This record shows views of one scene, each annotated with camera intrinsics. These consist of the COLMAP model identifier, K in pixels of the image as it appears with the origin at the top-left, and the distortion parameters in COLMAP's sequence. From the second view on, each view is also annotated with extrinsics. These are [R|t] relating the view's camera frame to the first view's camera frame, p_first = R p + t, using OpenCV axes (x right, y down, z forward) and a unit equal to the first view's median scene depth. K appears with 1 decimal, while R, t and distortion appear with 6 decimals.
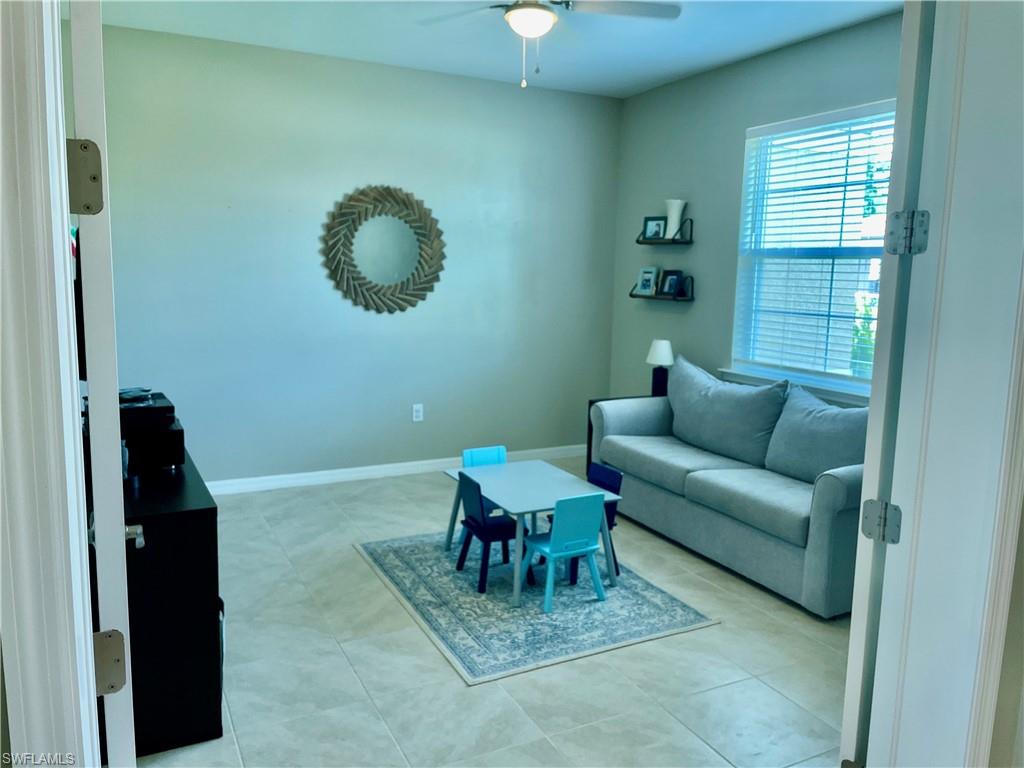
lens RADIAL K [[771.8, 0, 515.4], [0, 771.8, 380.6], [0, 0, 1]] dist [0.093372, -0.120739]
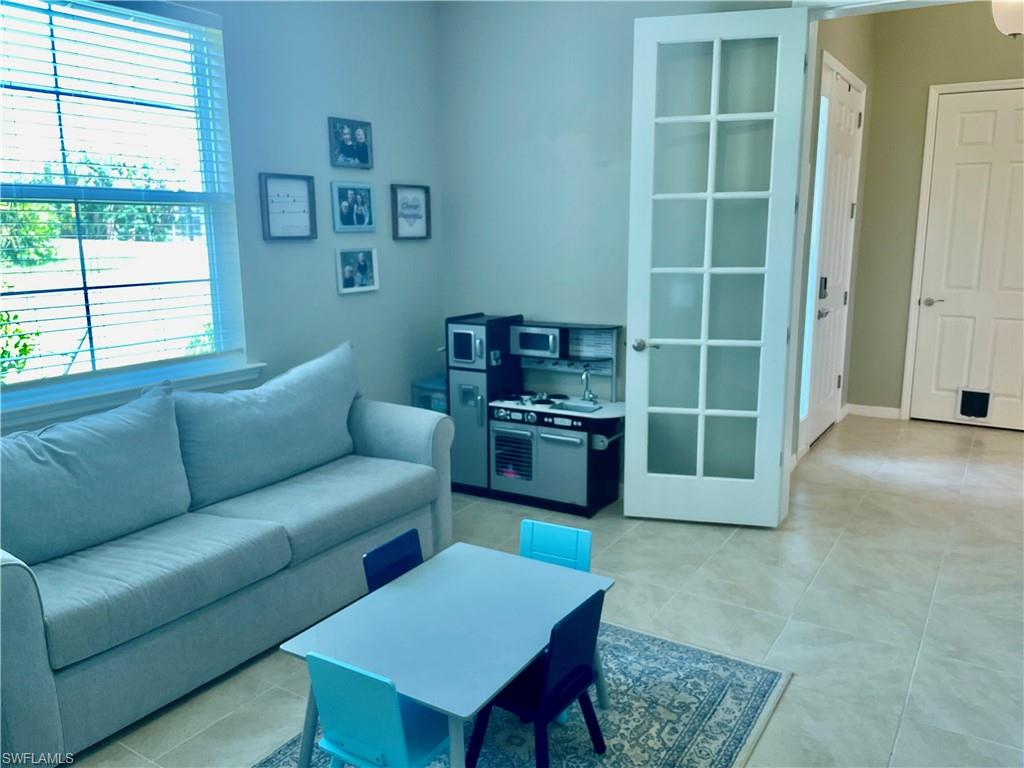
lens RADIAL K [[771.8, 0, 518.5], [0, 771.8, 388.0], [0, 0, 1]] dist [0.093372, -0.120739]
pose [[-0.513222, -0.185512, 0.837967, -0.582594], [0.111823, 0.953584, 0.279595, -0.226443], [-0.850940, 0.237198, -0.468655, 1.545979]]
